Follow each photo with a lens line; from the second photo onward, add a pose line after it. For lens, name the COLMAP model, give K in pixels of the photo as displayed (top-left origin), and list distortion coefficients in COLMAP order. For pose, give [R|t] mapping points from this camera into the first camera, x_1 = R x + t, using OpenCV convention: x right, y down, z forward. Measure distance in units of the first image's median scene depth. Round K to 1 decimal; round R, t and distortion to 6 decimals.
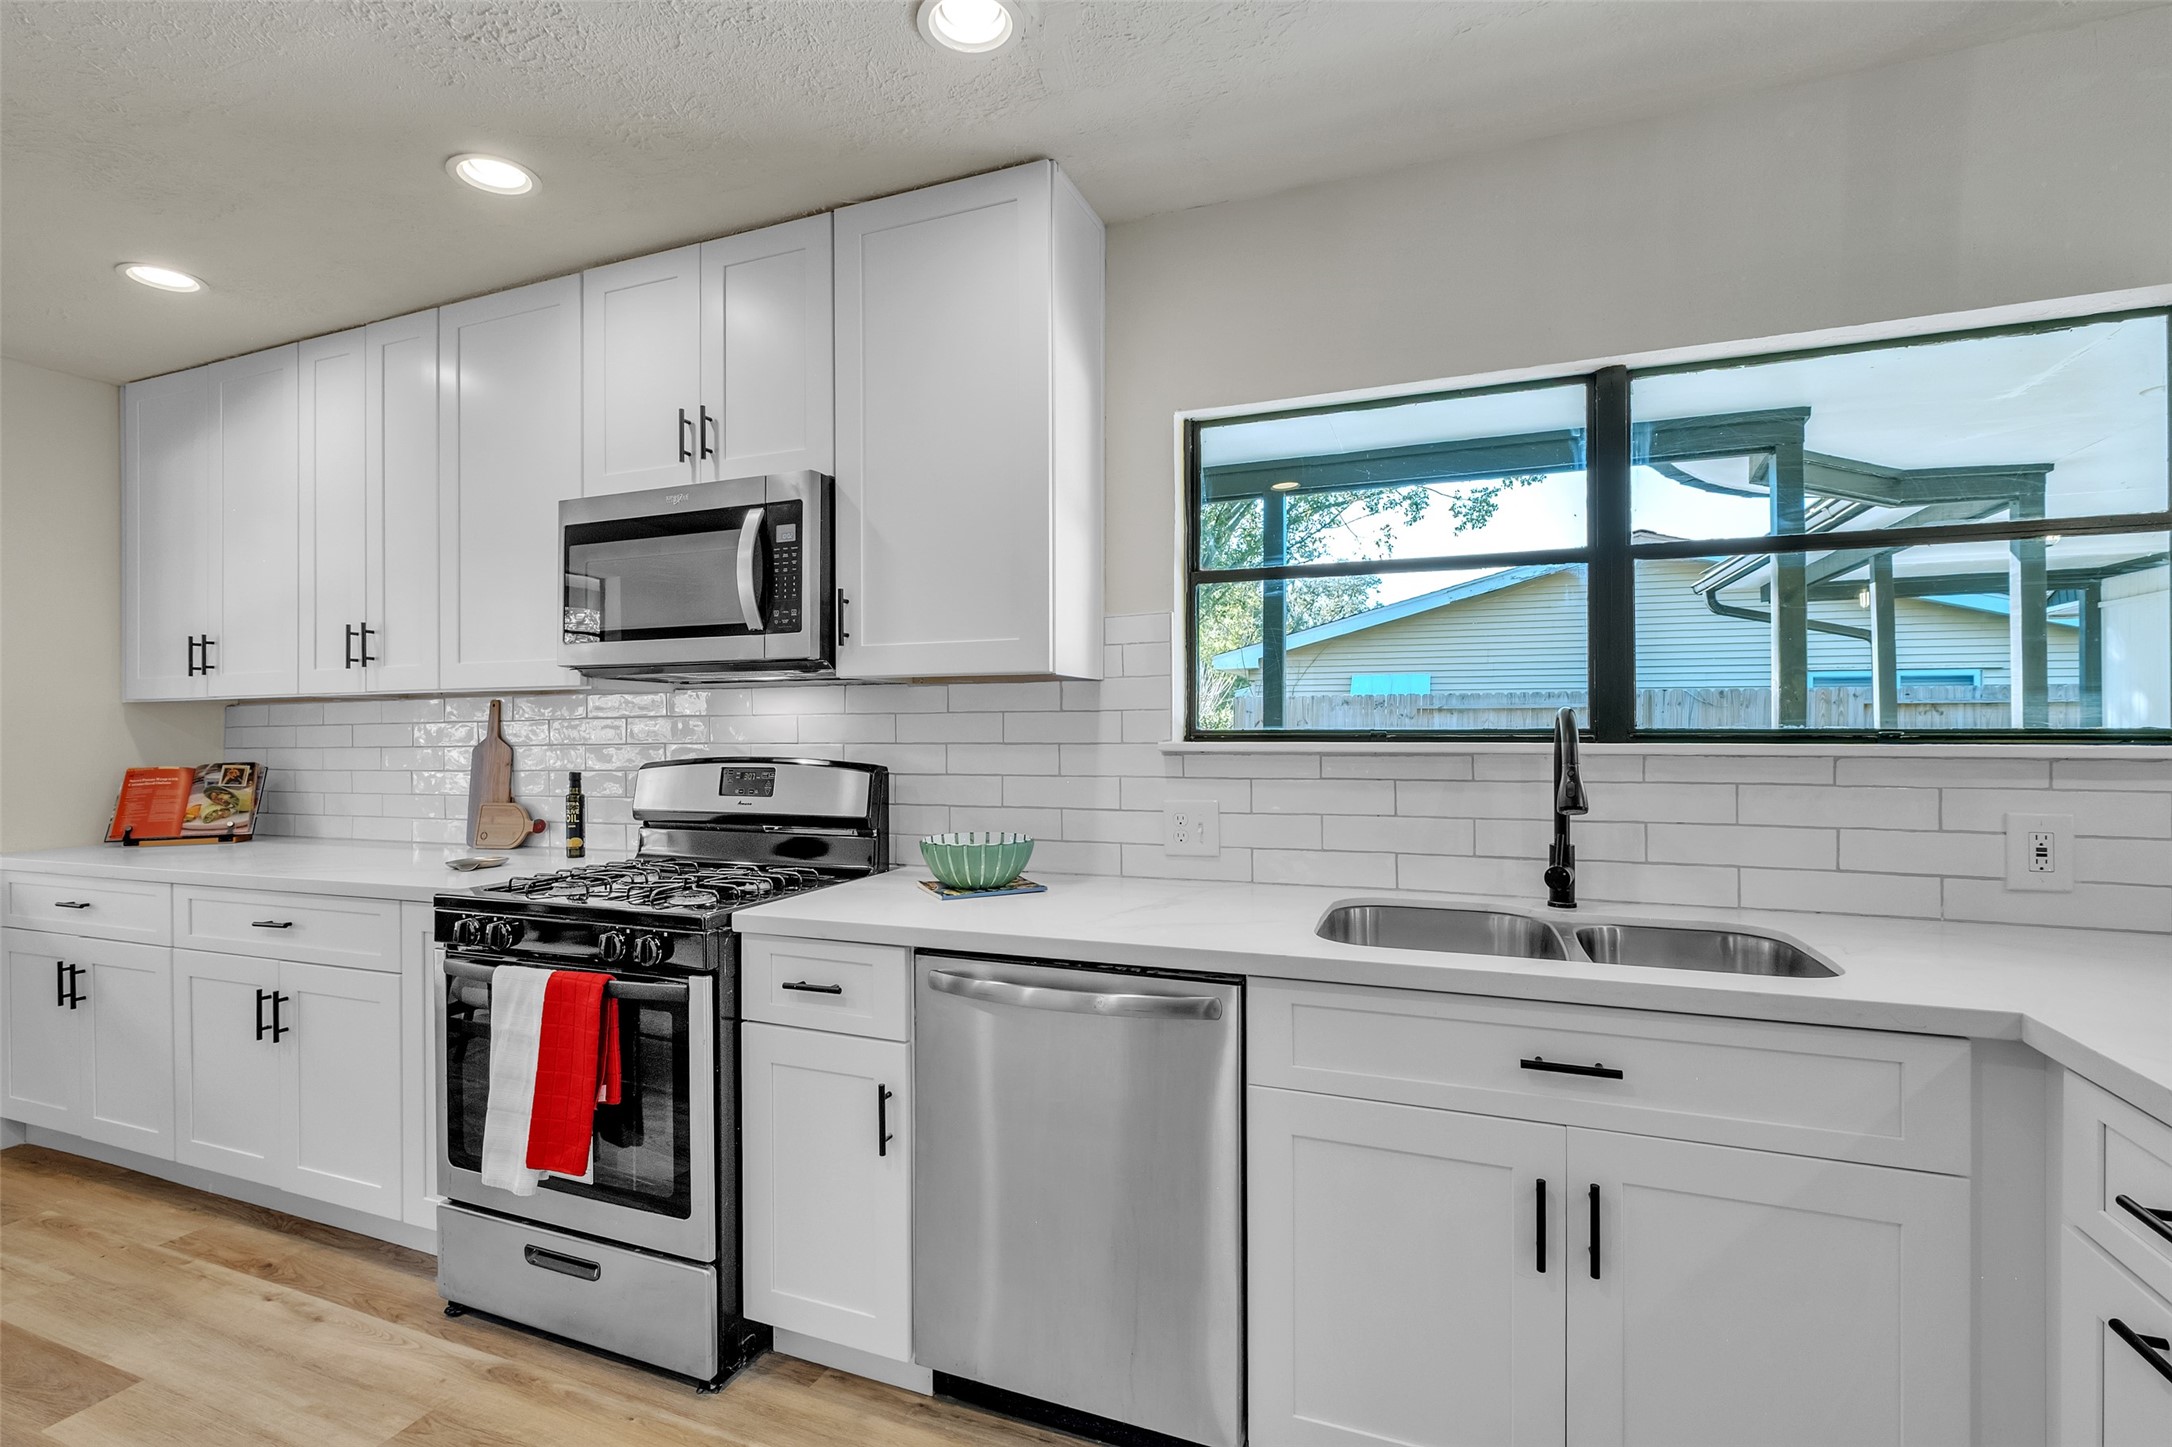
lens RADIAL K [[987.9, 0, 1053.8], [0, 987.9, 712.2], [0, 0, 1]] dist [-0.007792, 0.003459]
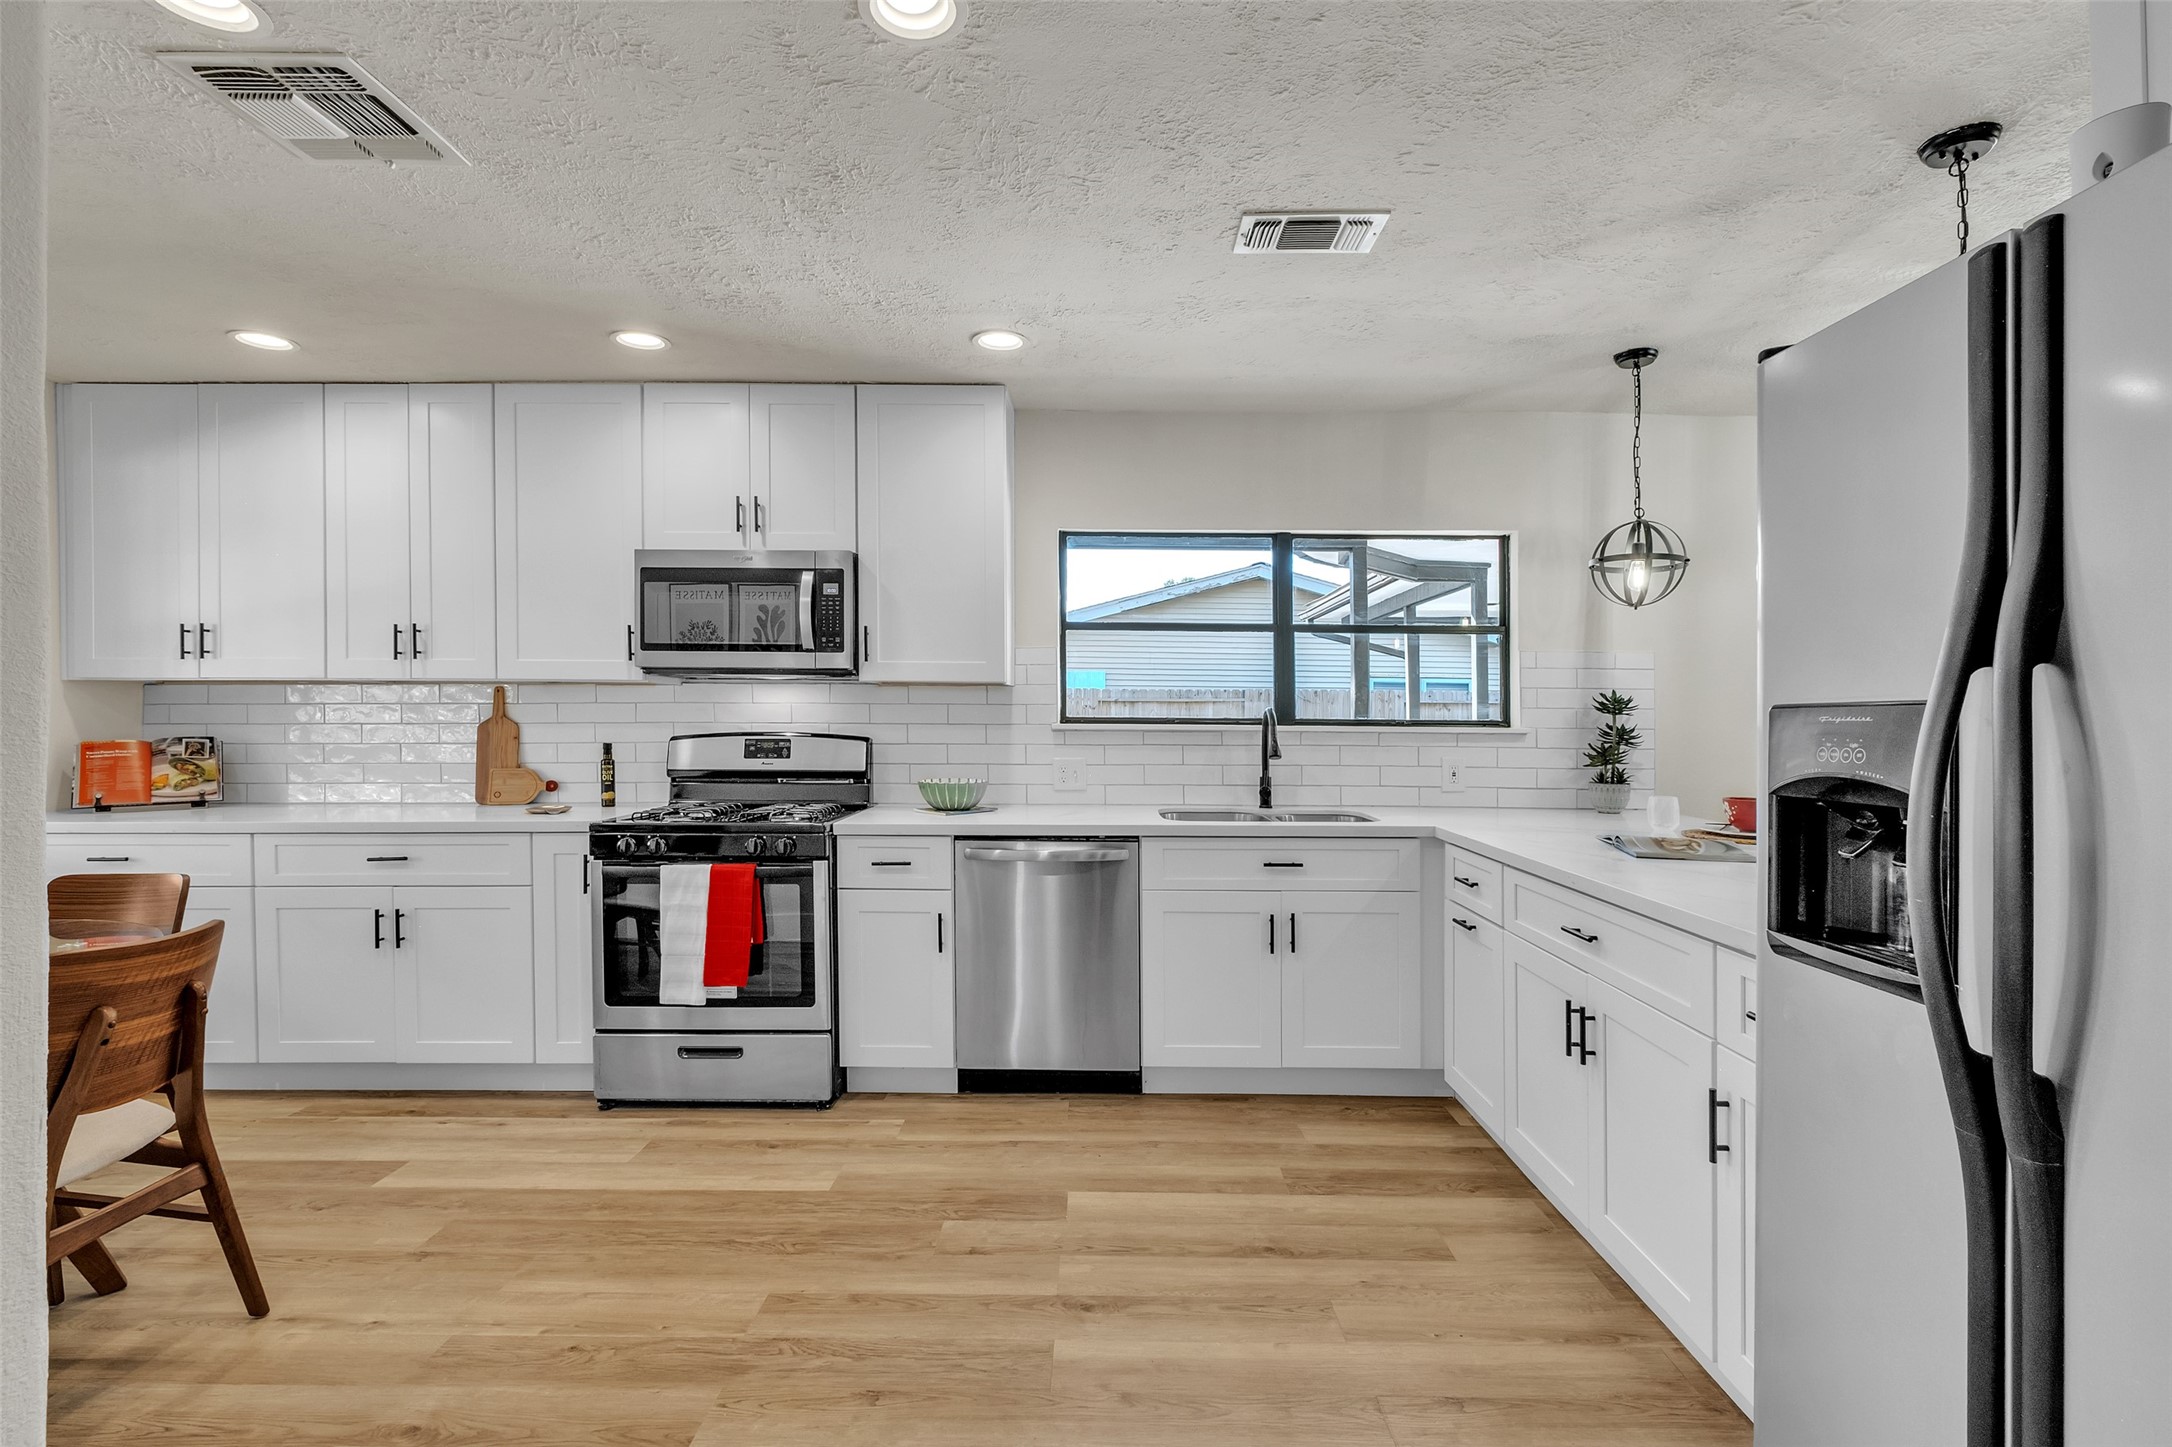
lens RADIAL K [[987.9, 0, 1070.8], [0, 987.9, 654.6], [0, 0, 1]] dist [-0.007792, 0.003459]
pose [[0.934258, 0.032577, 0.355107, -0.408222], [-0.016835, 0.998737, -0.047330, -0.007324], [-0.356201, 0.038240, 0.933627, -0.525564]]
